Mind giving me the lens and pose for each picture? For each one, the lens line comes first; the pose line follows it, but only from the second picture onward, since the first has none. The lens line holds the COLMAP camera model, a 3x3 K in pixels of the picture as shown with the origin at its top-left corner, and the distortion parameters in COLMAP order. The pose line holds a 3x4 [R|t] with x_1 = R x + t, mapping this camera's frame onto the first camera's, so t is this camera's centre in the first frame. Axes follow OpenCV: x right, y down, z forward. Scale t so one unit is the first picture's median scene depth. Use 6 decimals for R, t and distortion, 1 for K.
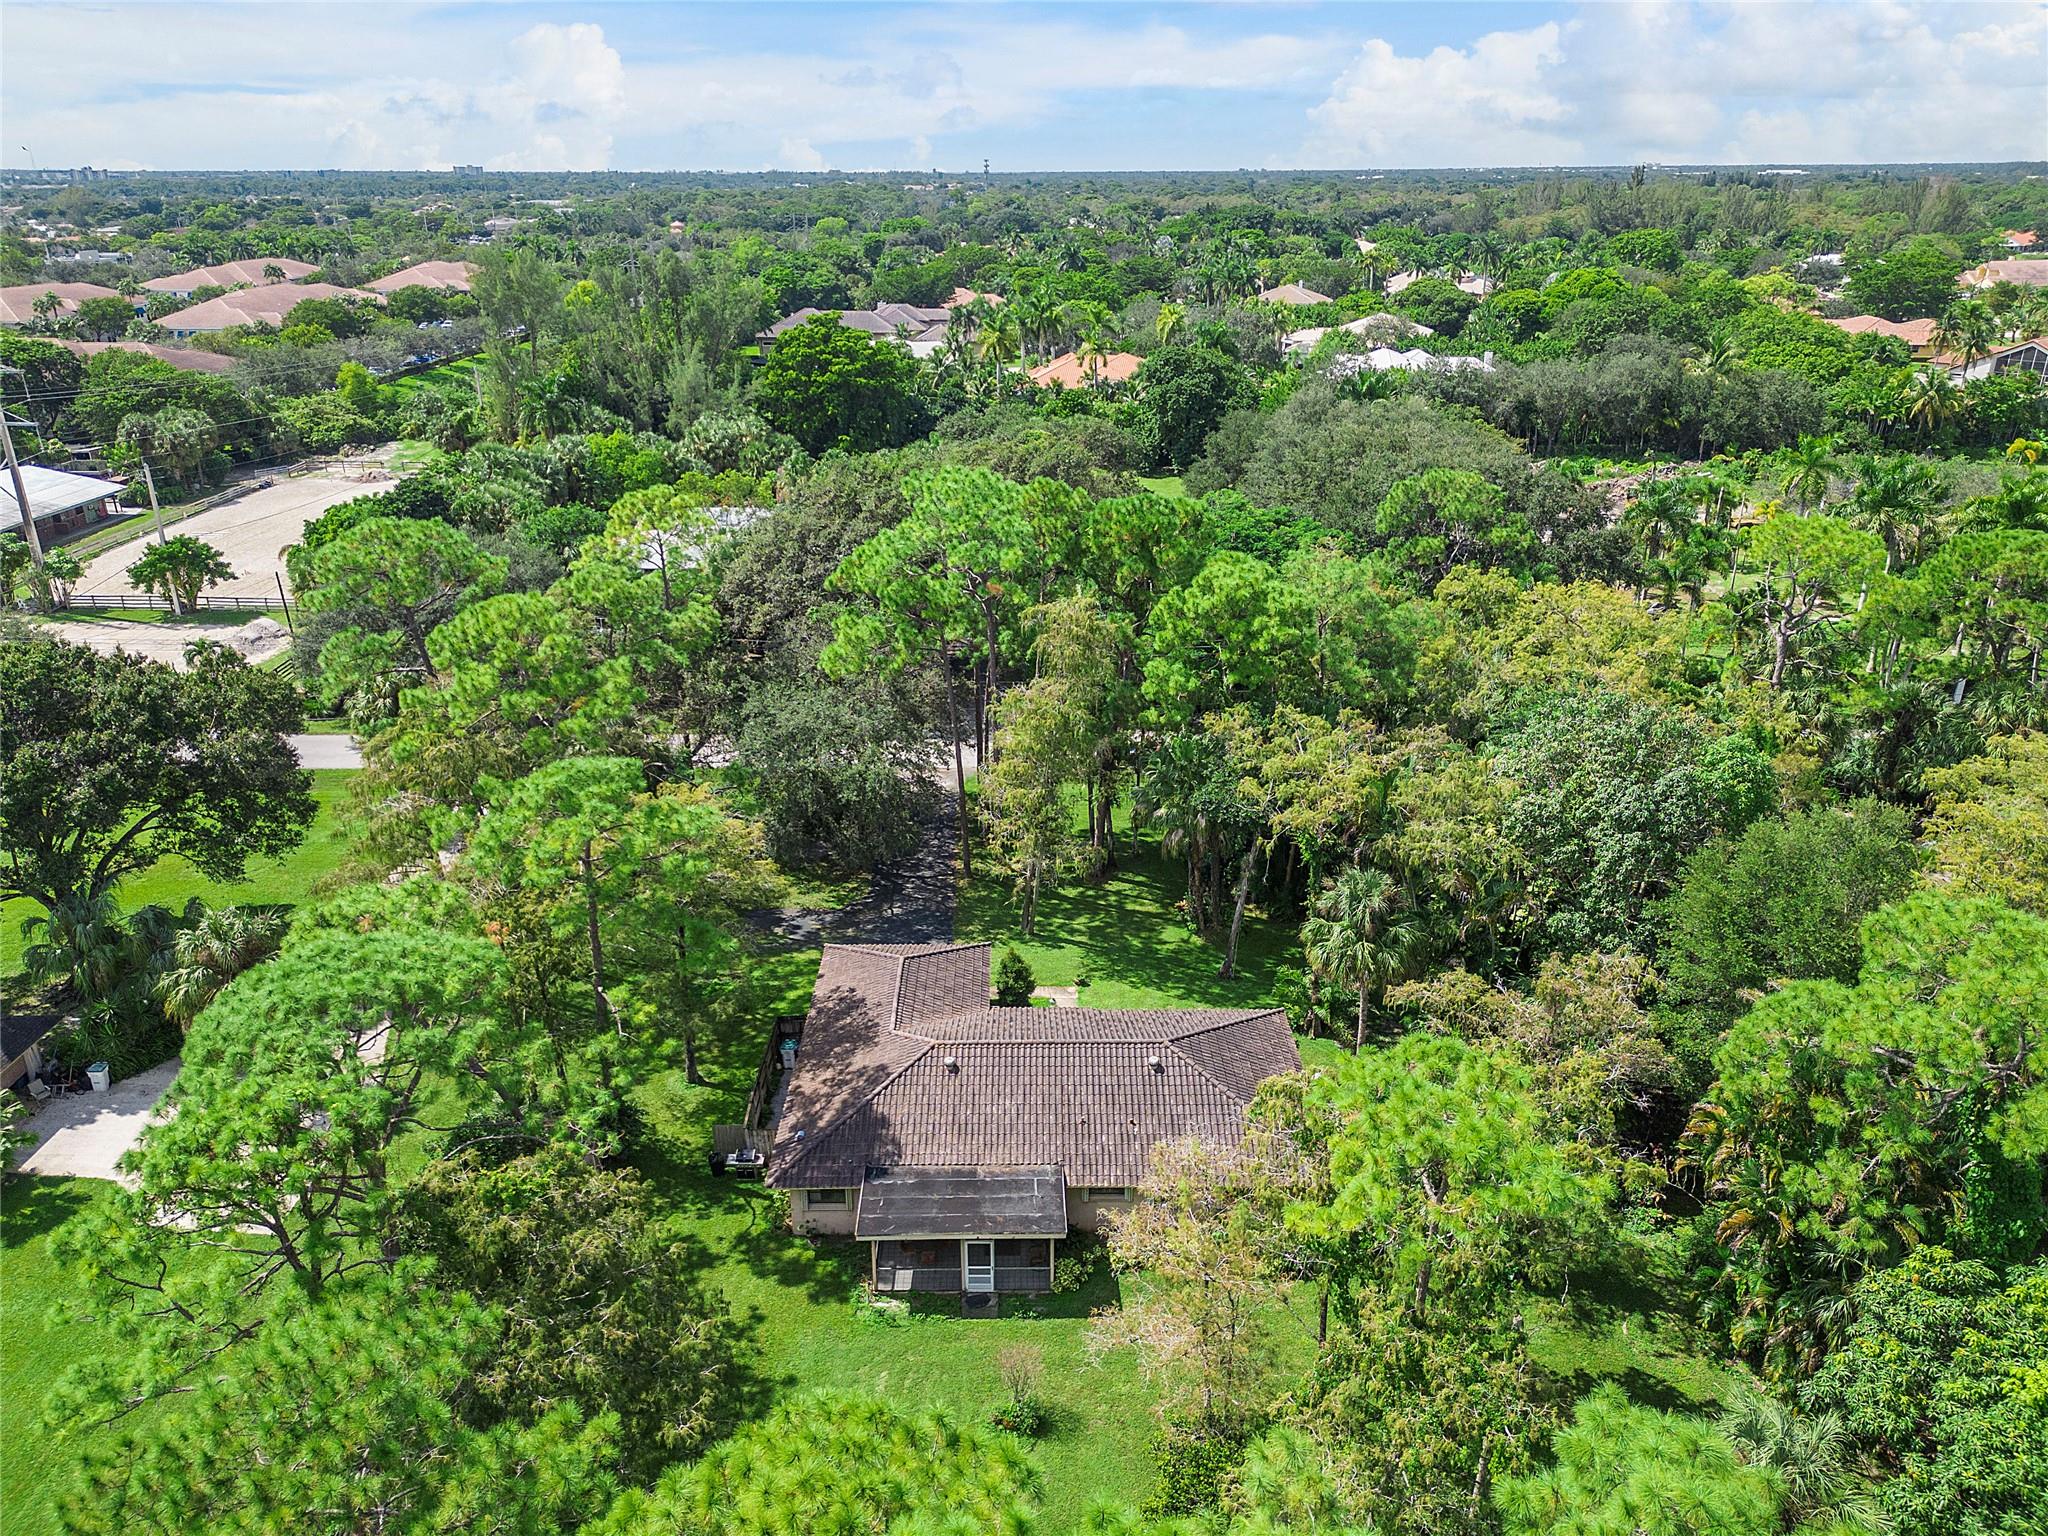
lens RADIAL K [[1432.8, 0, 1024.5], [0, 1432.8, 763.2], [0, 0, 1]] dist [0.058834, -0.048847]
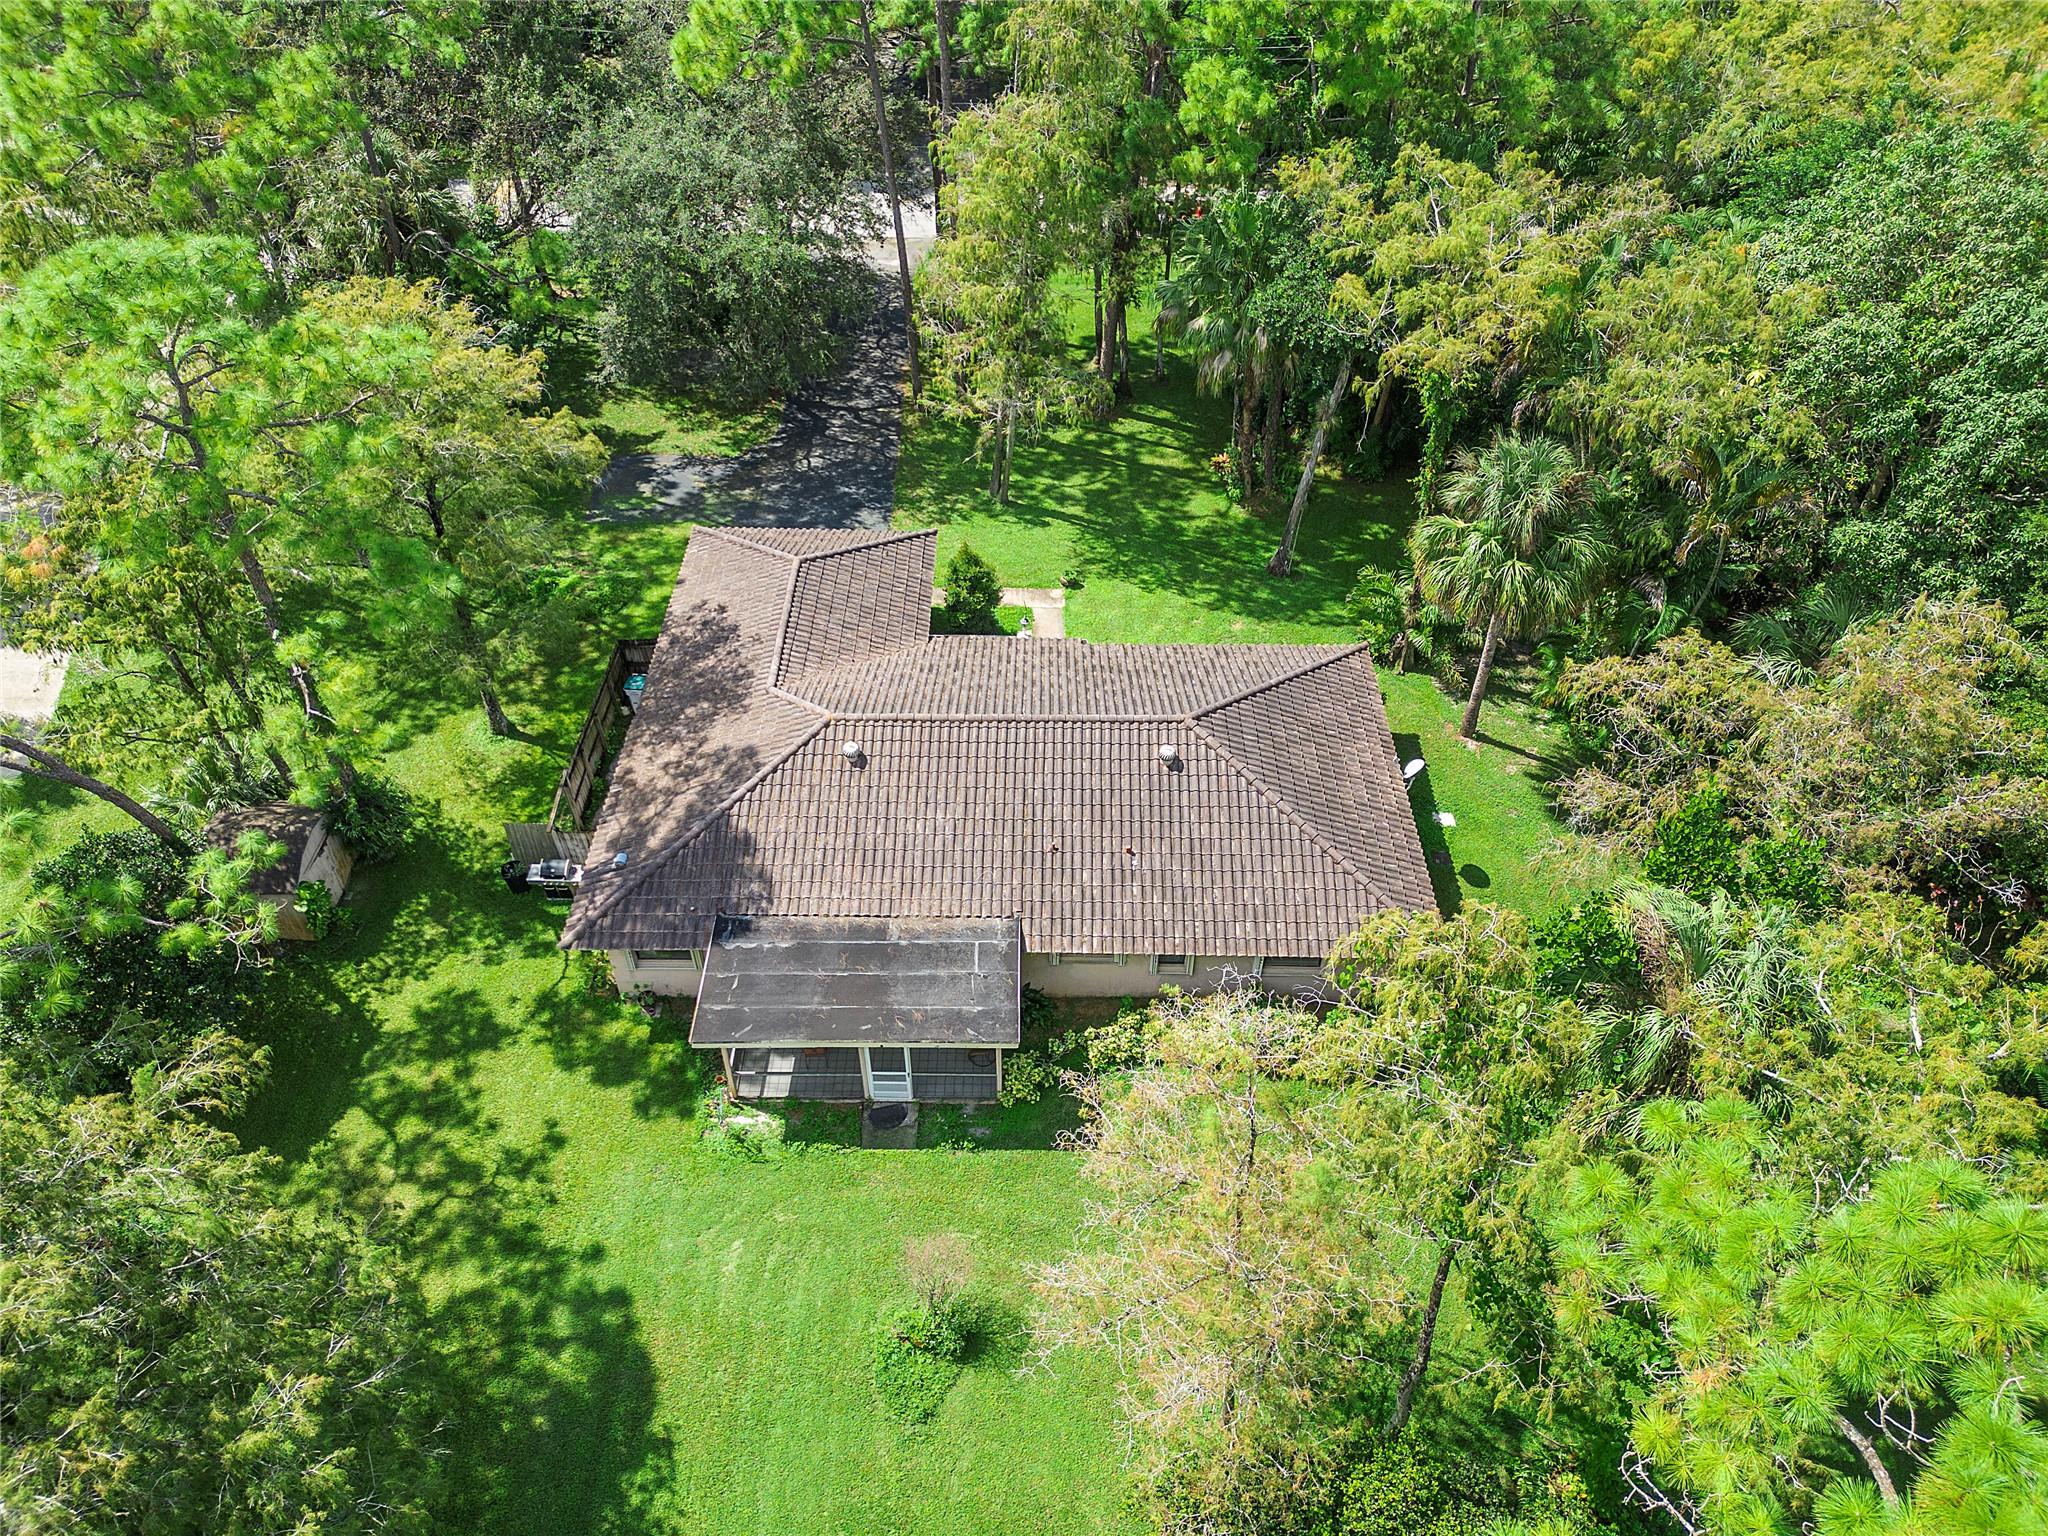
lens RADIAL K [[1432.8, 0, 1025.6], [0, 1432.8, 772.5], [0, 0, 1]] dist [0.058834, -0.048847]
pose [[0.999846, 0.013811, -0.010845, 0.028809], [-0.008954, 0.932258, 0.361682, -0.013325], [0.015106, -0.361529, 0.932238, 0.346091]]
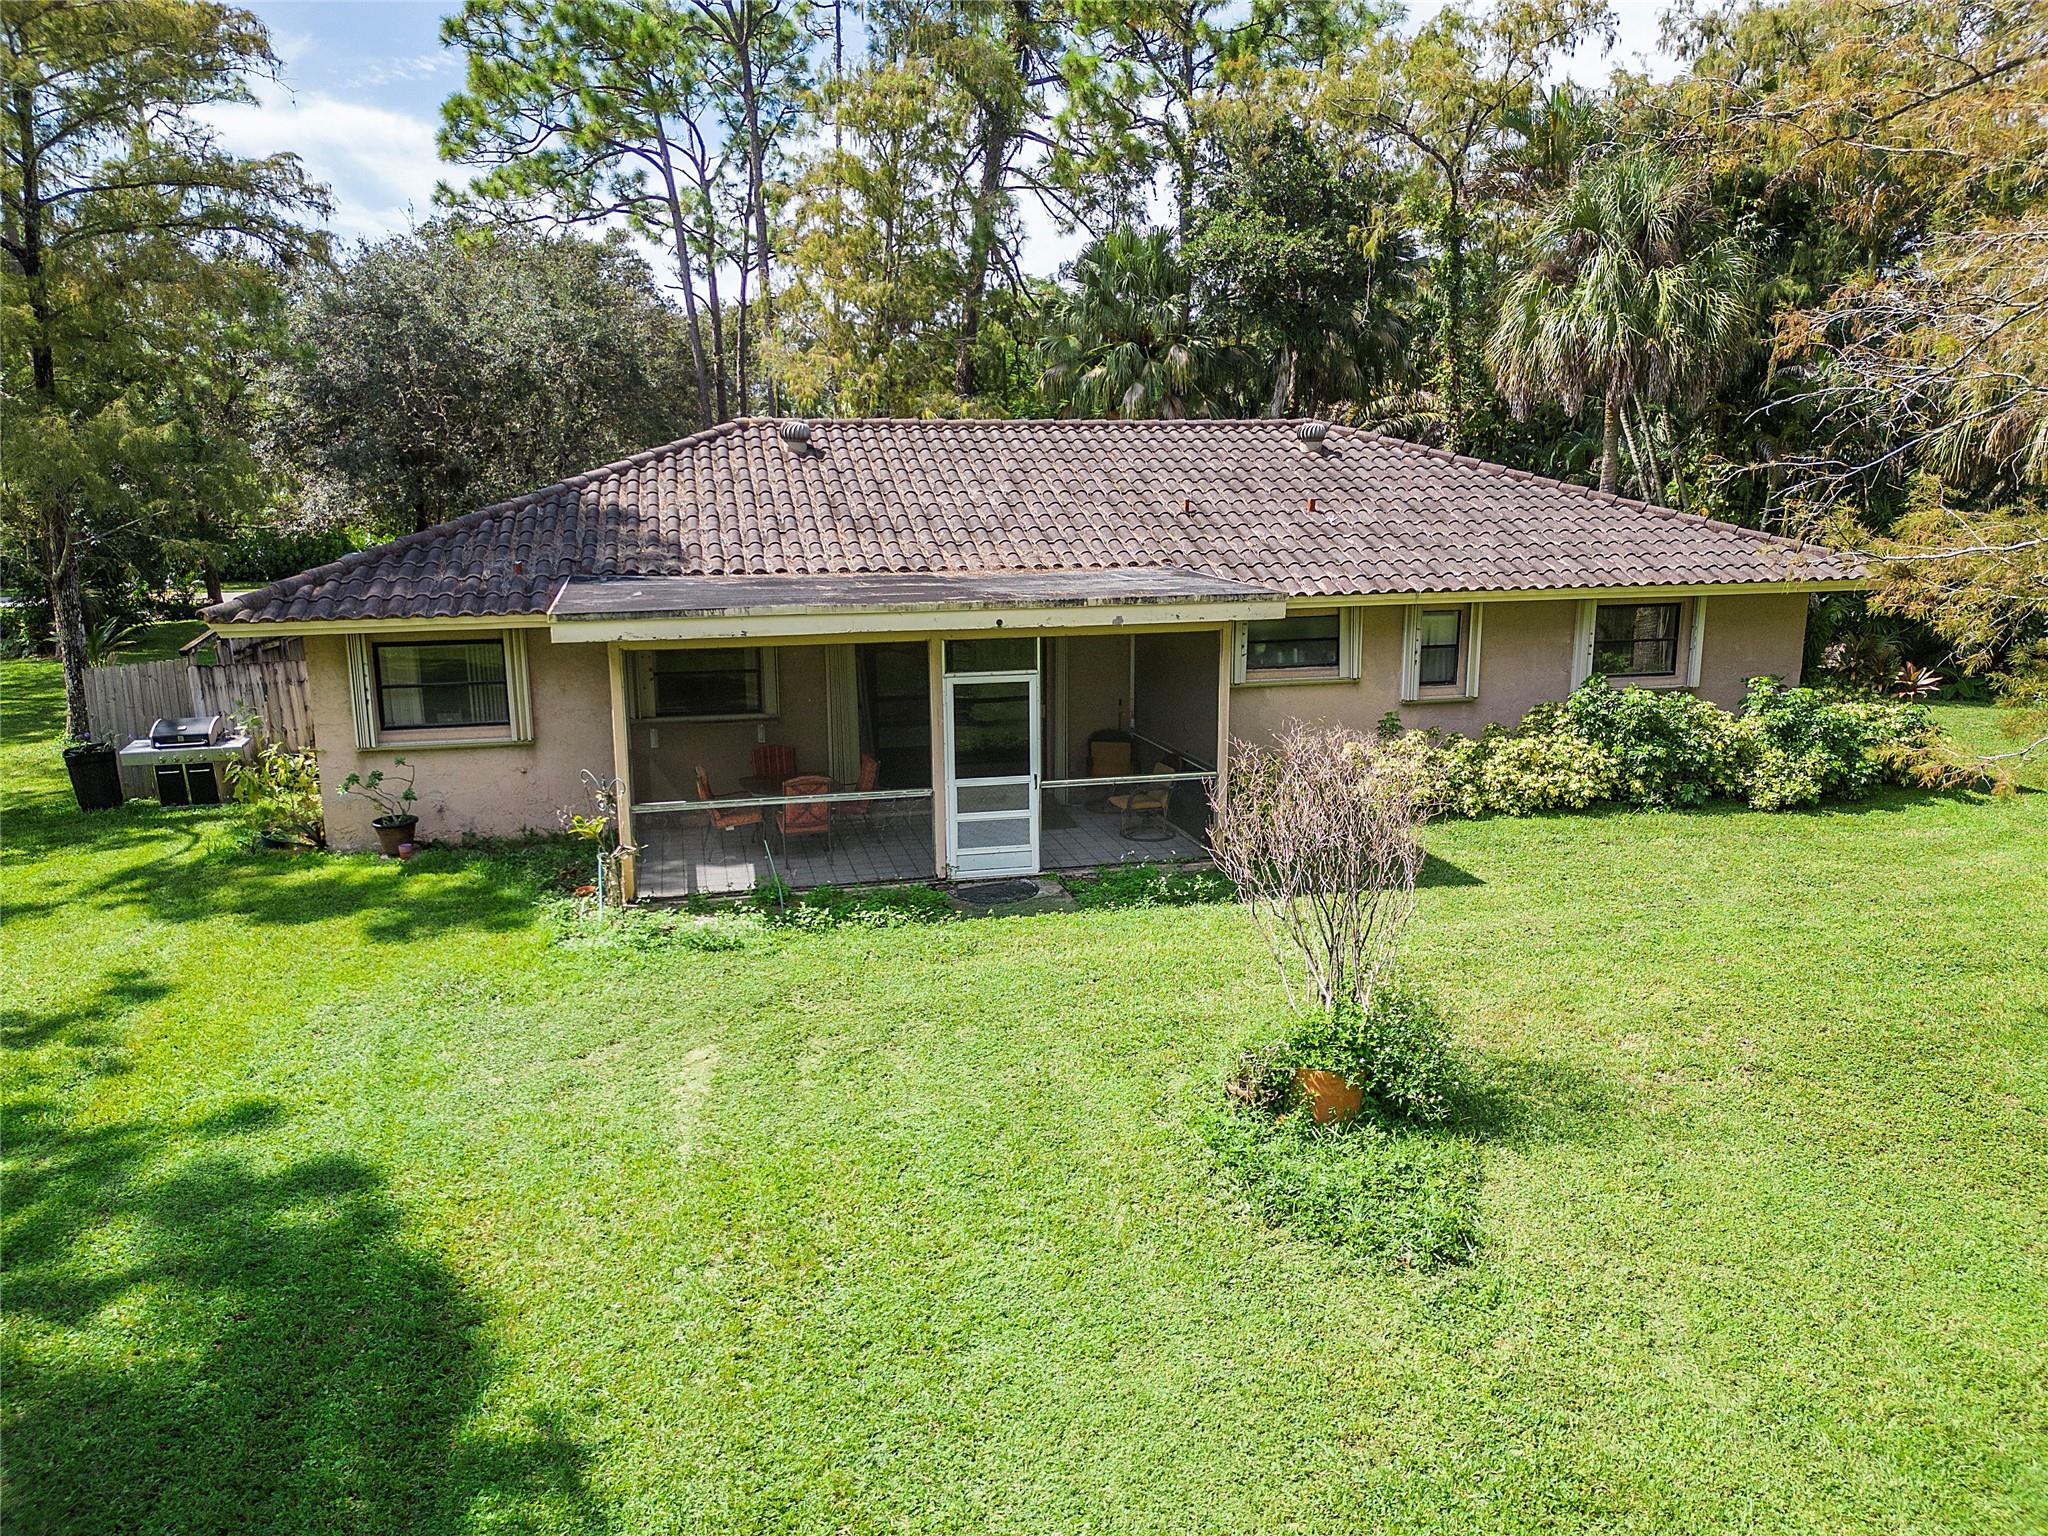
lens RADIAL K [[1432.8, 0, 1019.0], [0, 1432.8, 767.3], [0, 0, 1]] dist [0.058834, -0.048847]
pose [[0.974433, -0.055865, 0.217624, -0.070667], [0.094727, 0.980451, -0.172462, 0.314152], [-0.203735, 0.188667, 0.960675, 0.565760]]
